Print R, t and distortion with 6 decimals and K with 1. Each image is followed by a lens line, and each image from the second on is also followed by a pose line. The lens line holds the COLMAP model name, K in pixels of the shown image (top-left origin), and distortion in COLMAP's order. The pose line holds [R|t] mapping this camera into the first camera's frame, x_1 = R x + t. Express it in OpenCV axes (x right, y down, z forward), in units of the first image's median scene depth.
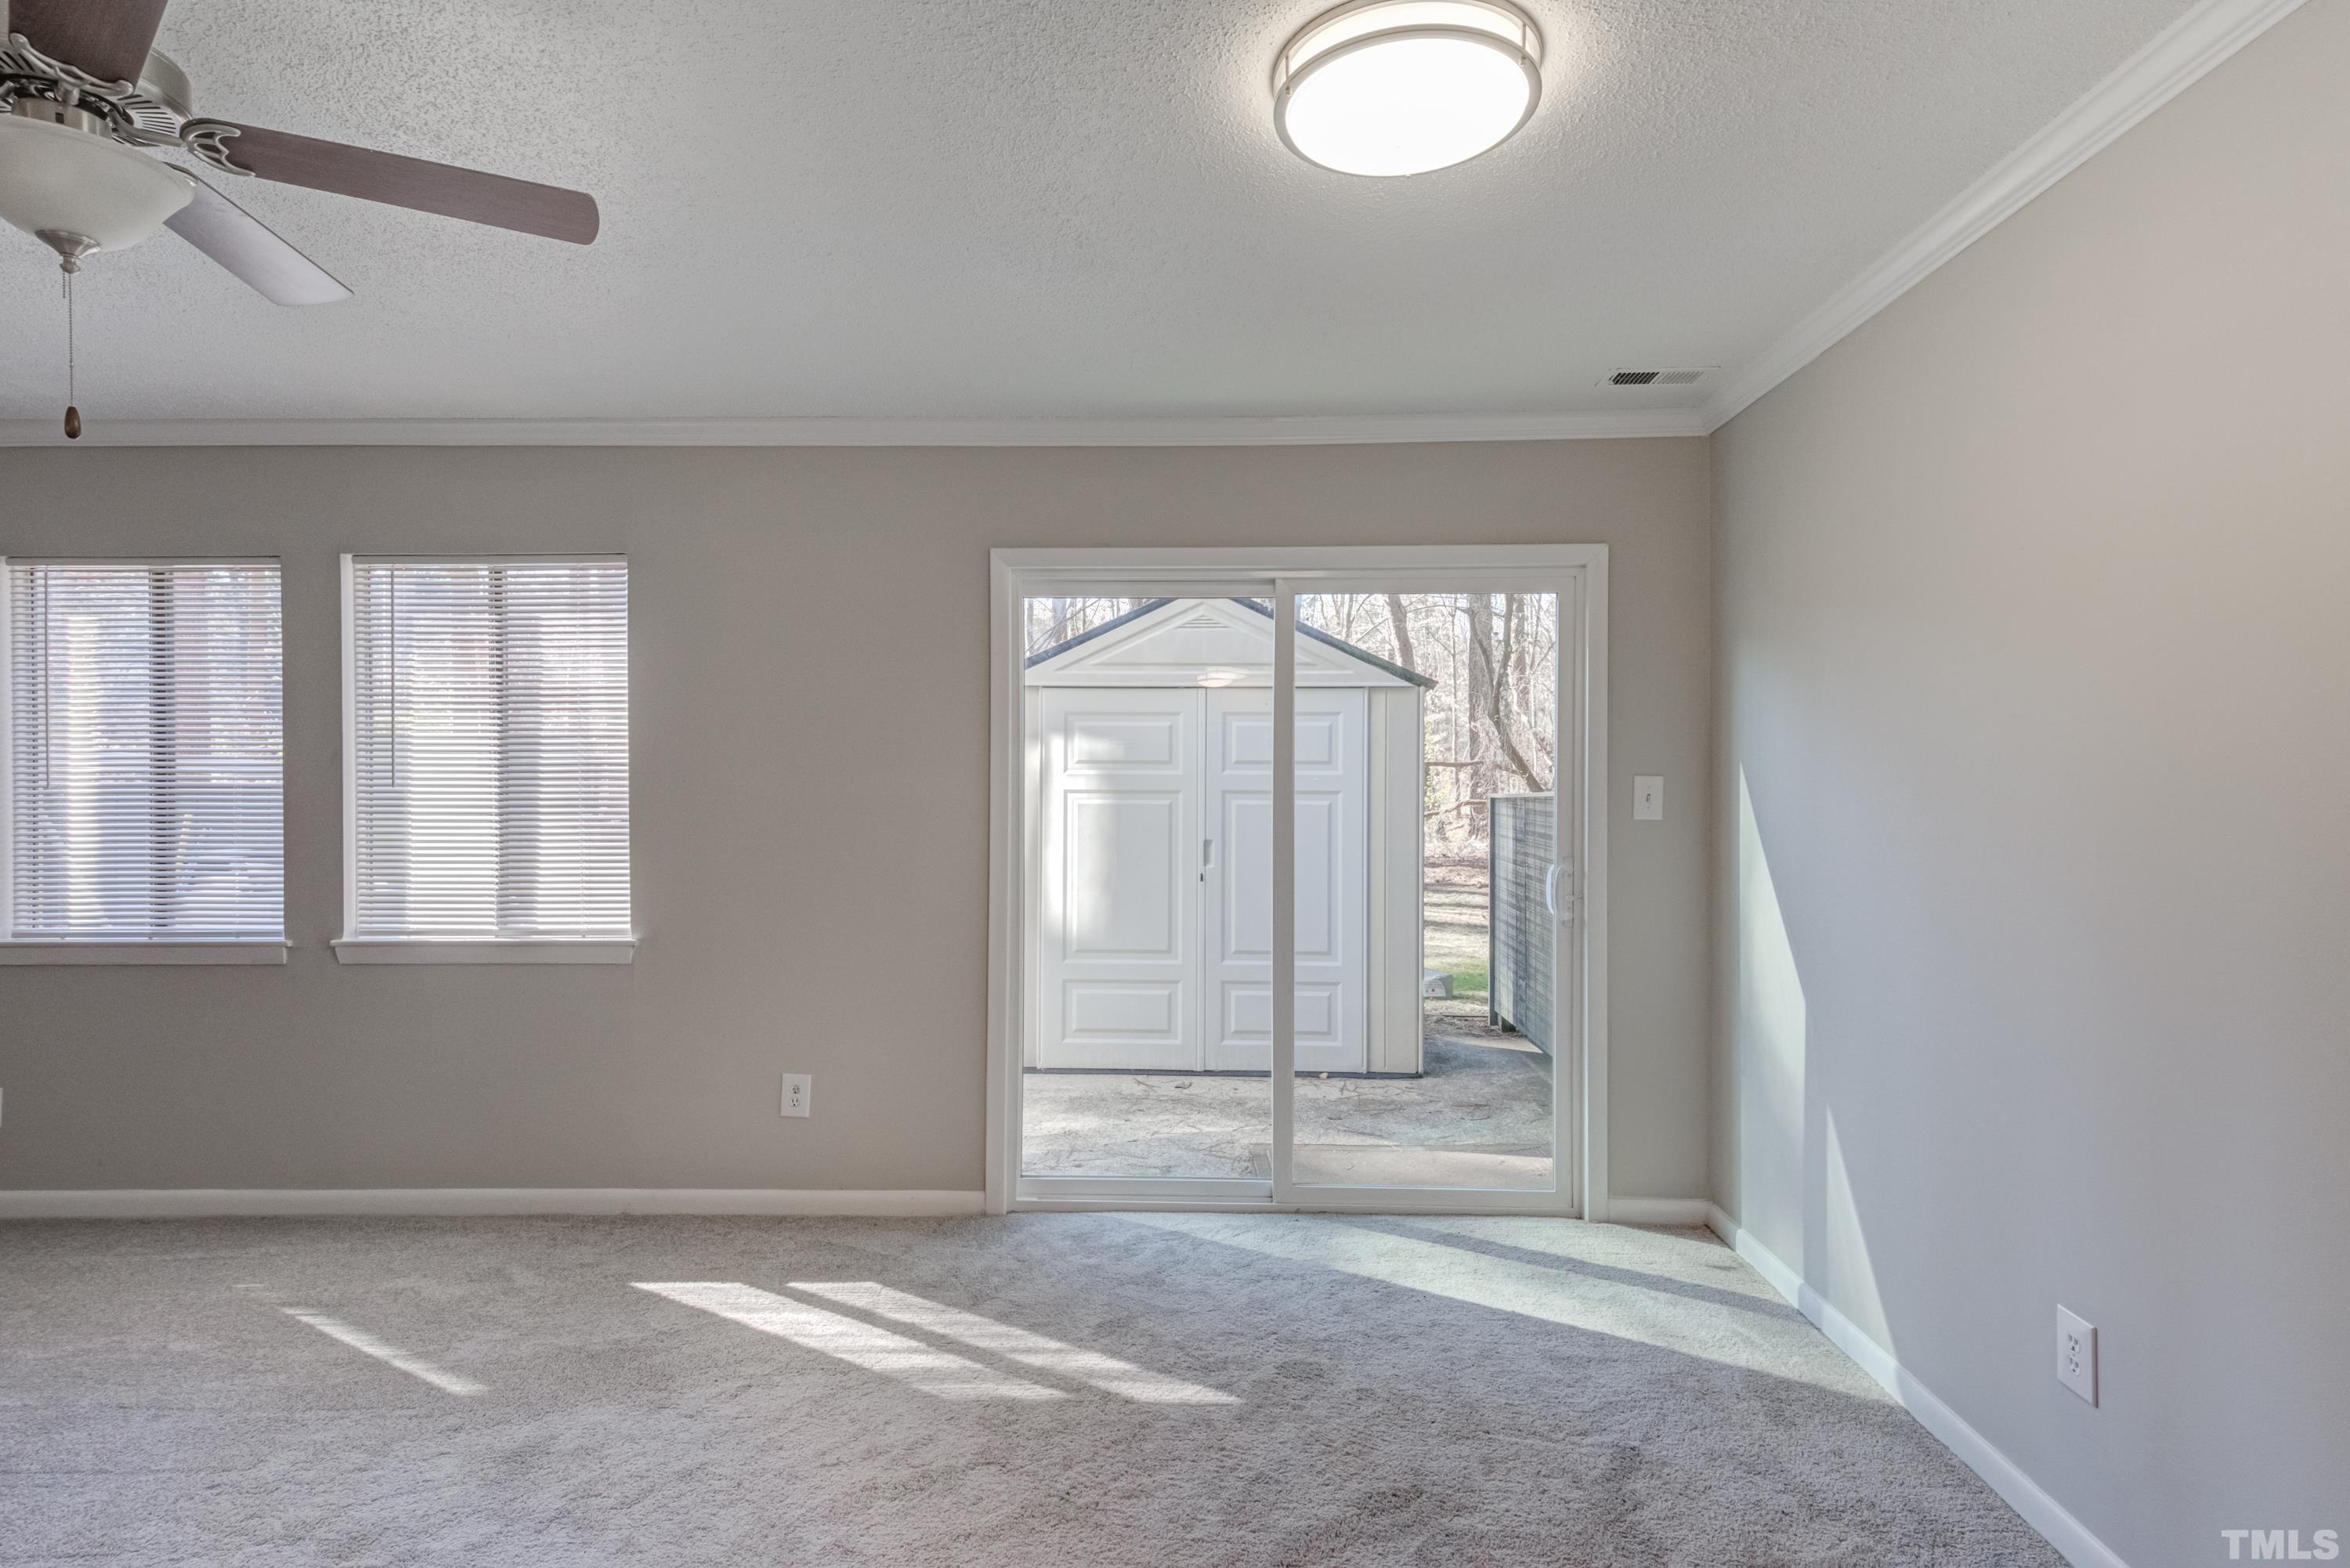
lens RADIAL K [[1182.9, 0, 1030.3], [0, 1182.9, 784.9], [0, 0, 1]] dist [0.036959, -0.020273]
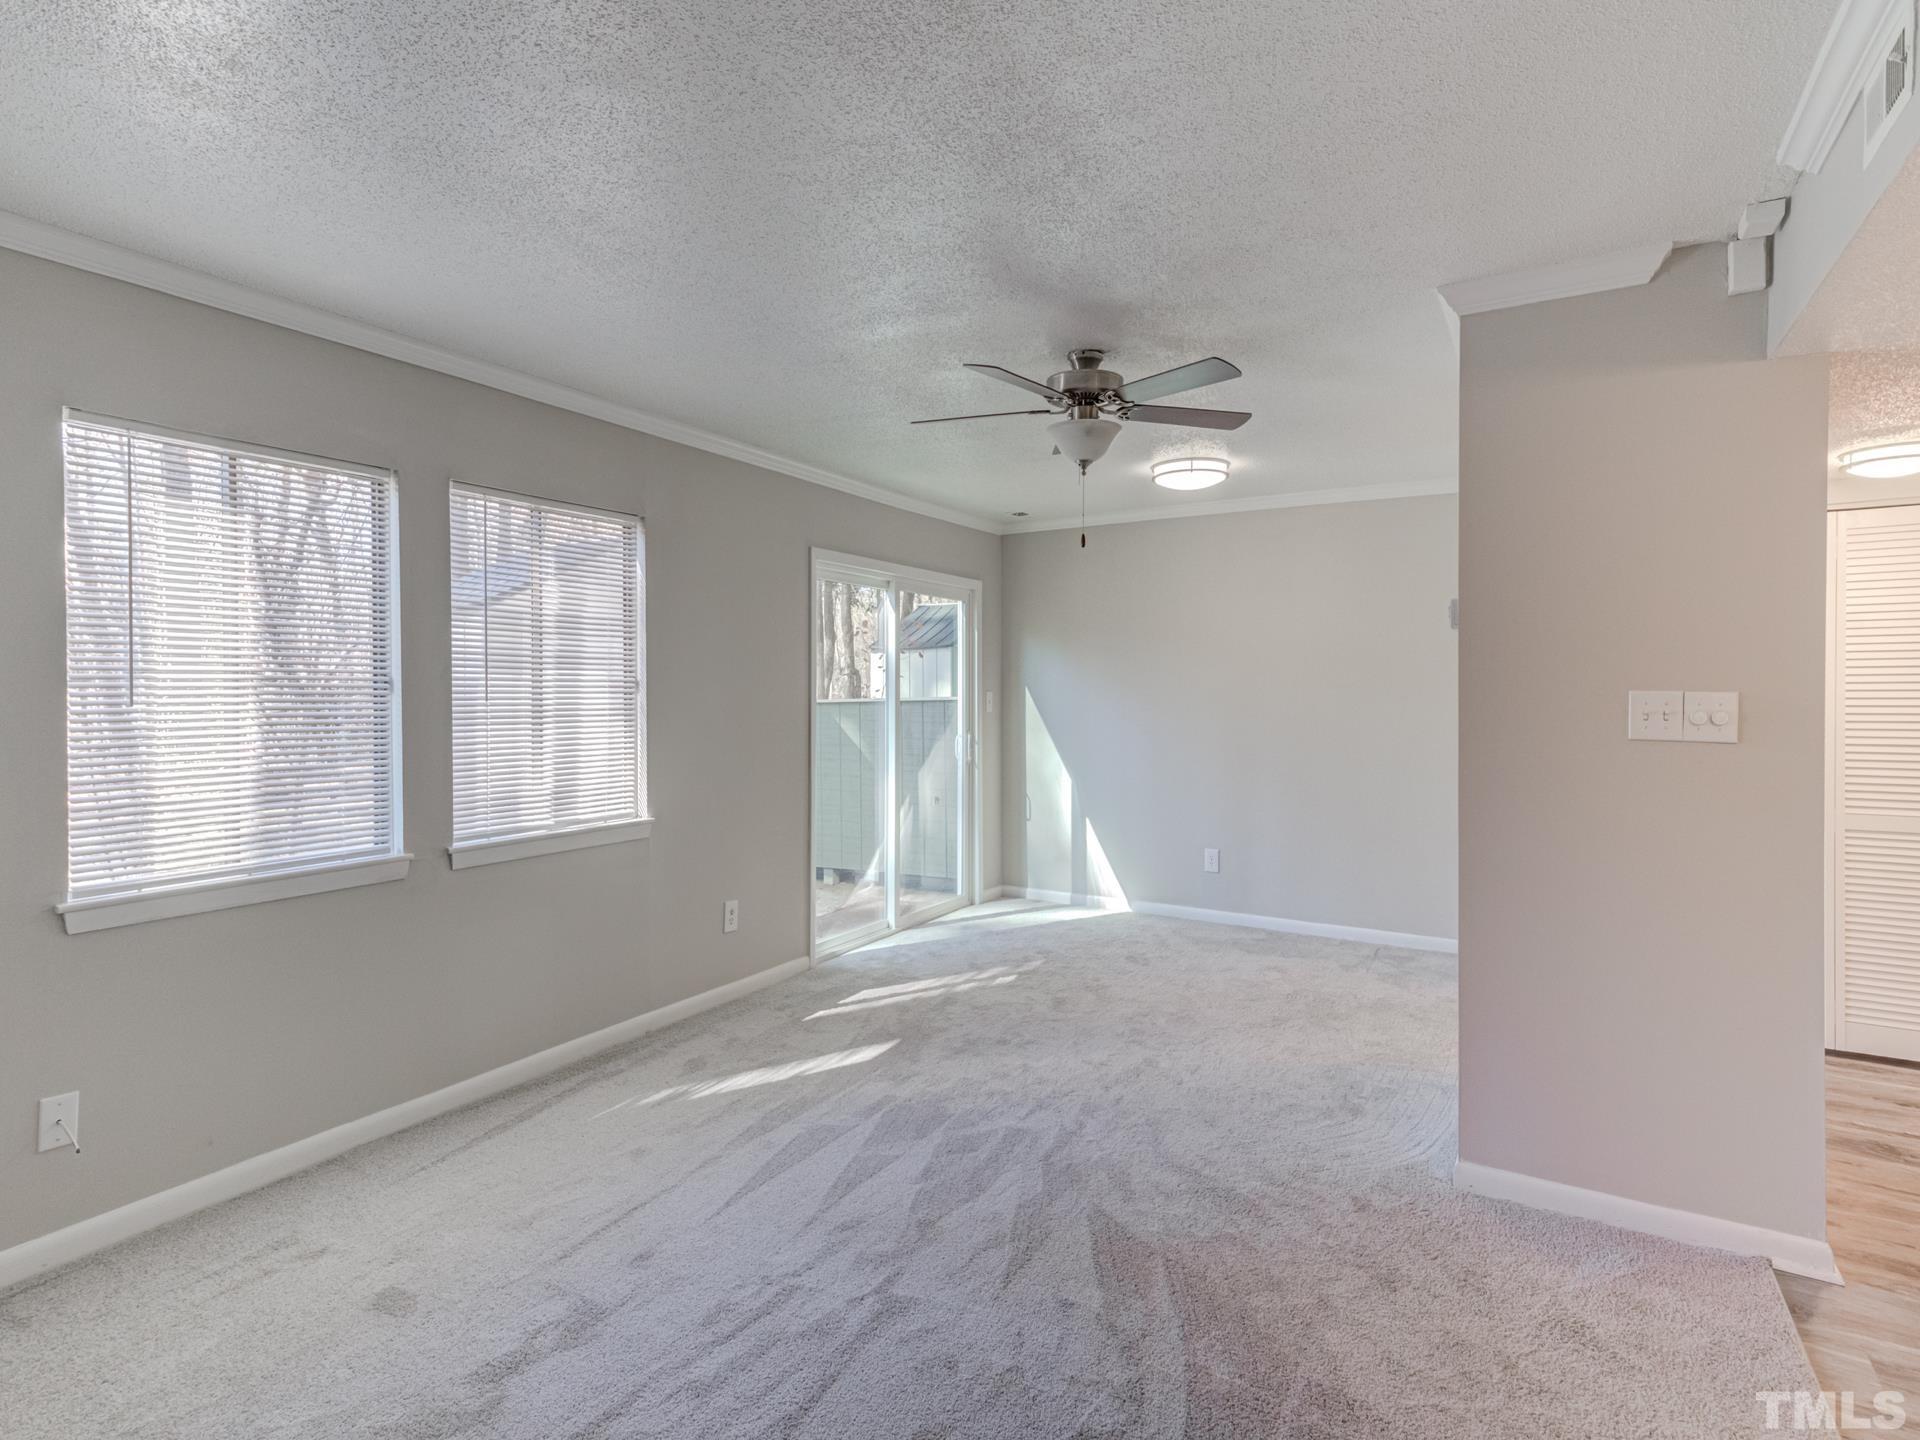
lens RADIAL K [[1515.6, 0, 944.6], [0, 1515.6, 717.2], [0, 0, 1]] dist [0.054002, -0.066343]
pose [[0.324836, -0.012708, 0.945685, -1.758393], [0.025057, 0.999674, 0.004827, 0.021219], [-0.945438, 0.022128, 0.325049, 0.160705]]
